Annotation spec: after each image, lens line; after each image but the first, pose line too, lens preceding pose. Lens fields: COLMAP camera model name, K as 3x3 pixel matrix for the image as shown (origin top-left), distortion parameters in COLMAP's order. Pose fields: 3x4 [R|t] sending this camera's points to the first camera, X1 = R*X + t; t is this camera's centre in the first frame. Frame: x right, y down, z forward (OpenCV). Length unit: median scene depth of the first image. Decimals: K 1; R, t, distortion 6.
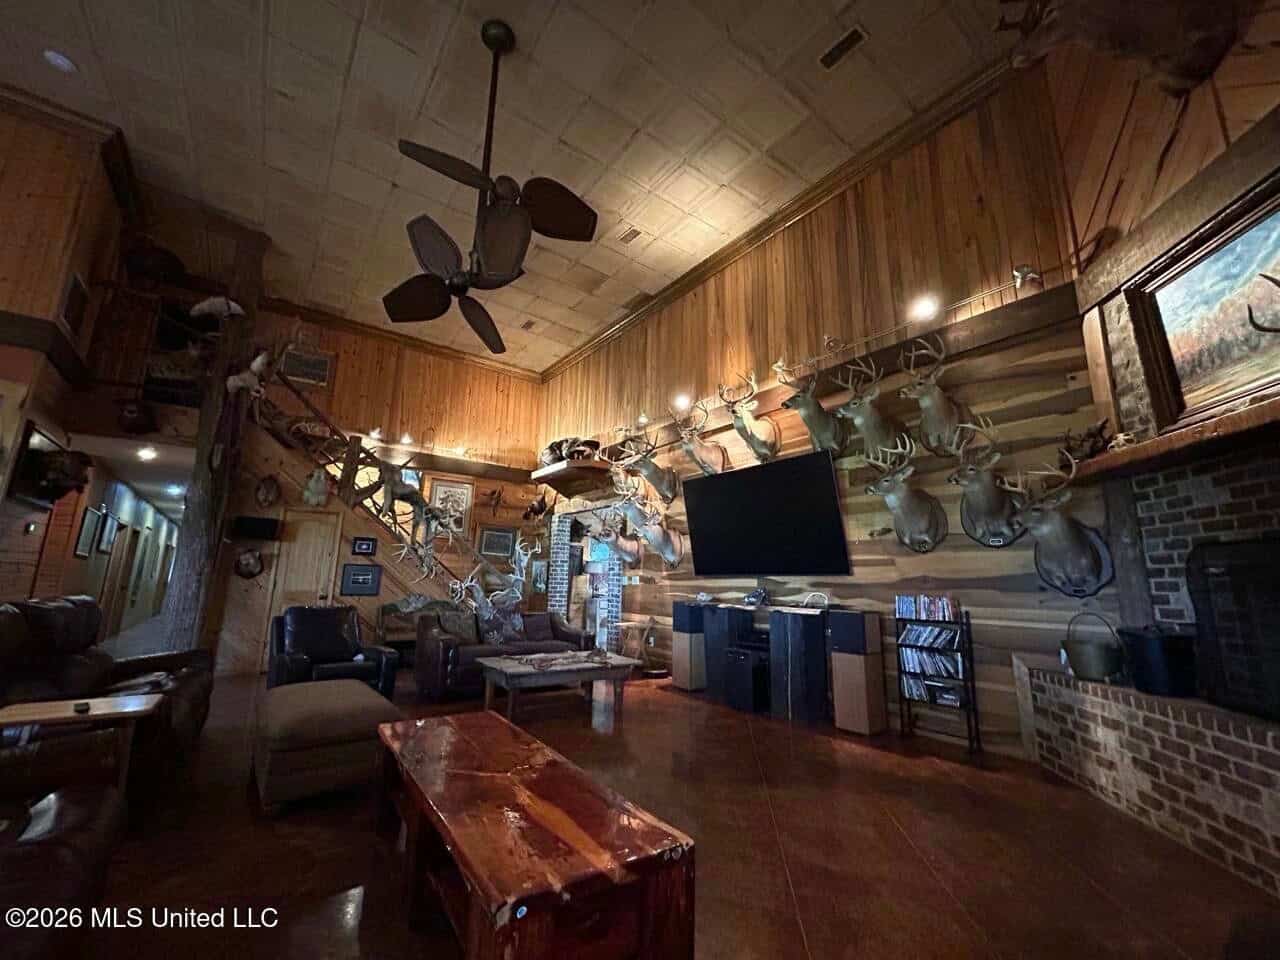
lens RADIAL K [[517.7, 0, 636.4], [0, 517.7, 479.4], [0, 0, 1]] dist [0.002054, 0.000139]
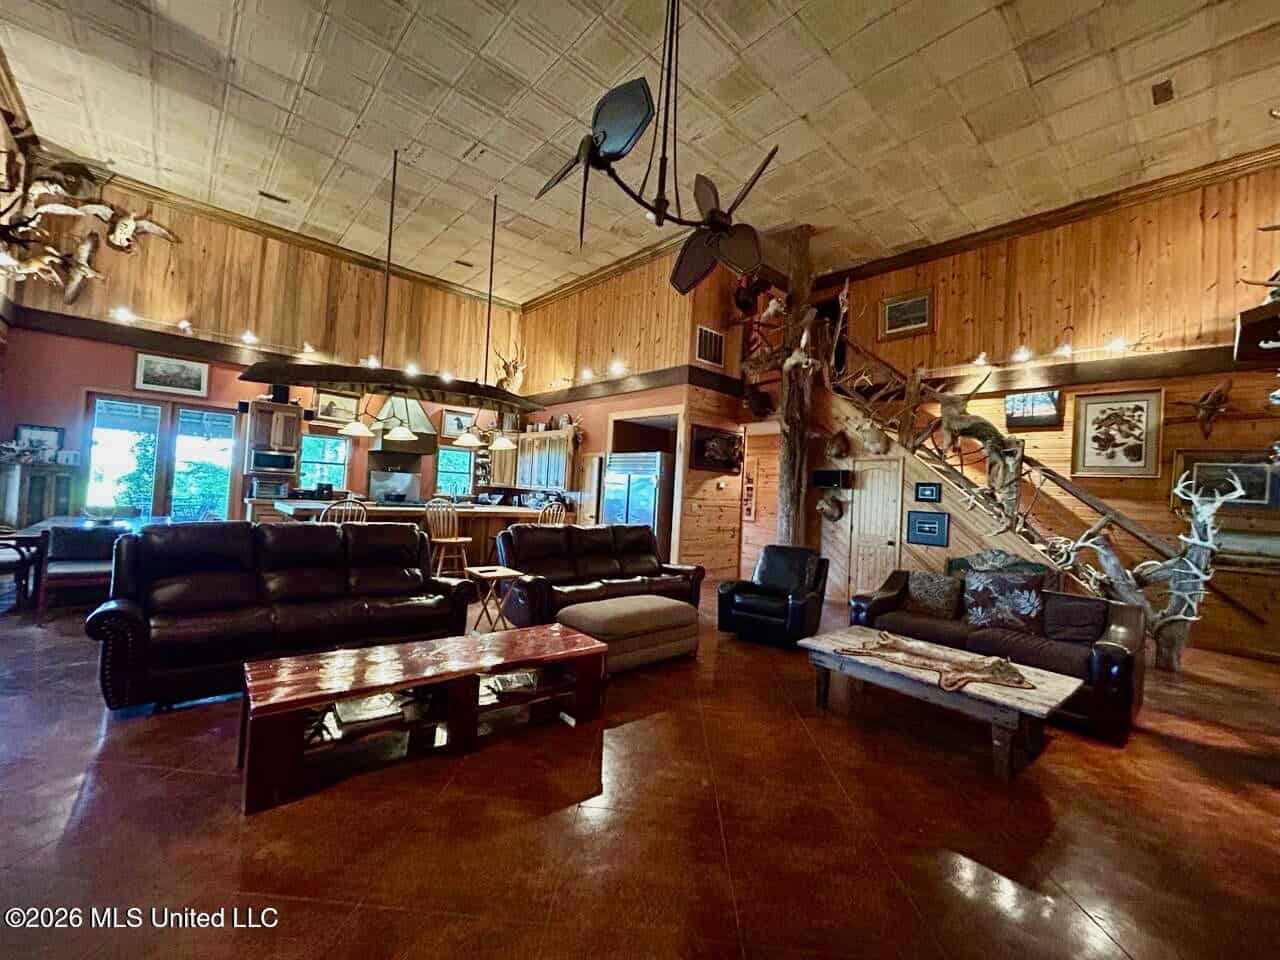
lens RADIAL K [[517.7, 0, 640.0], [0, 517.7, 478.5], [0, 0, 1]] dist [0.002054, 0.000139]
pose [[0.095491, -0.041517, -0.994564, 0.389235], [0.144747, 0.989090, -0.027391, 0.065126], [0.984850, -0.141345, 0.100459, 0.471553]]
